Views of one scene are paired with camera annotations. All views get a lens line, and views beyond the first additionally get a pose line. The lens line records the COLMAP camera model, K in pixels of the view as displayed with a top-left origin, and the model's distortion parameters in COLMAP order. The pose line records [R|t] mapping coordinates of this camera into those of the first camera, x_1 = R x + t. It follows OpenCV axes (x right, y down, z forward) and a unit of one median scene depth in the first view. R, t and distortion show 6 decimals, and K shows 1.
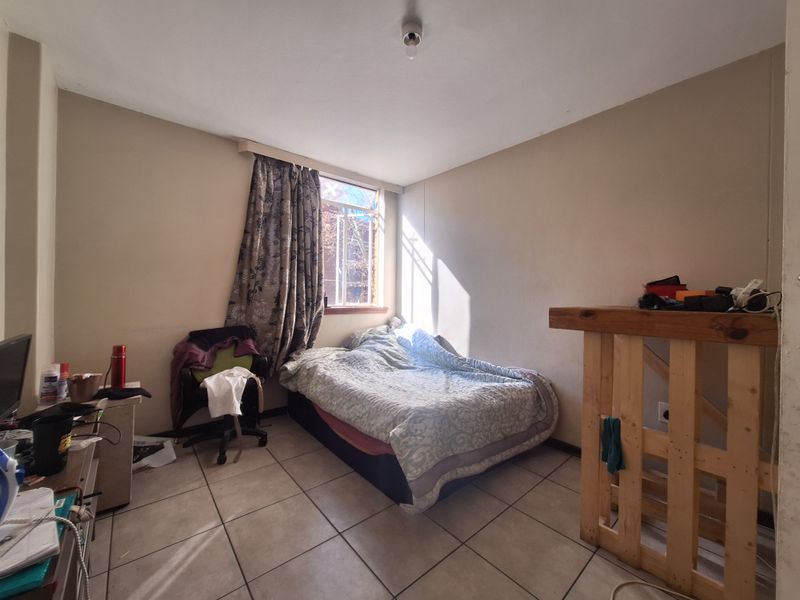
lens RADIAL K [[318.6, 0, 393.6], [0, 318.6, 297.7], [0, 0, 1]] dist [0.002705, 0.000613]
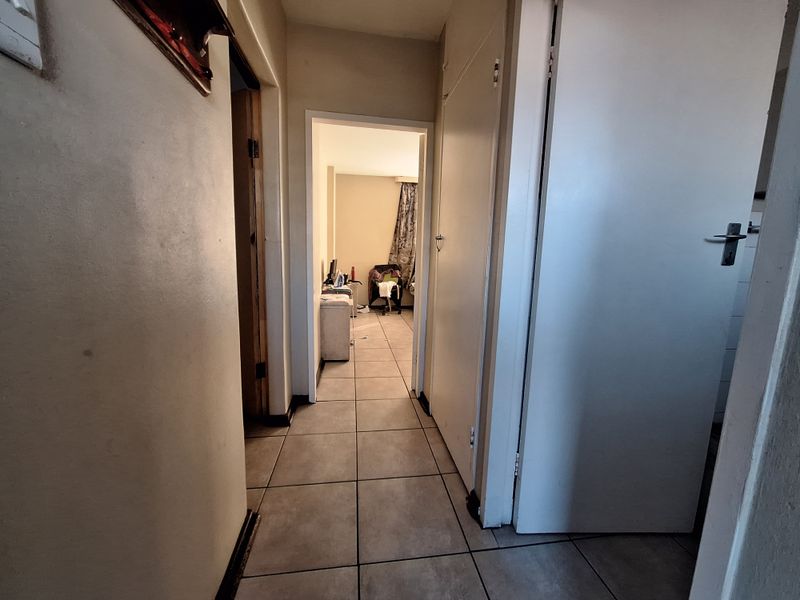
lens RADIAL K [[318.6, 0, 399.5], [0, 318.6, 298.4], [0, 0, 1]] dist [0.002705, 0.000613]
pose [[0.860708, 0.083116, -0.502268, 0.664290], [-0.018295, 0.990995, 0.132640, 0.029427], [0.508769, -0.104976, 0.854479, -0.872695]]
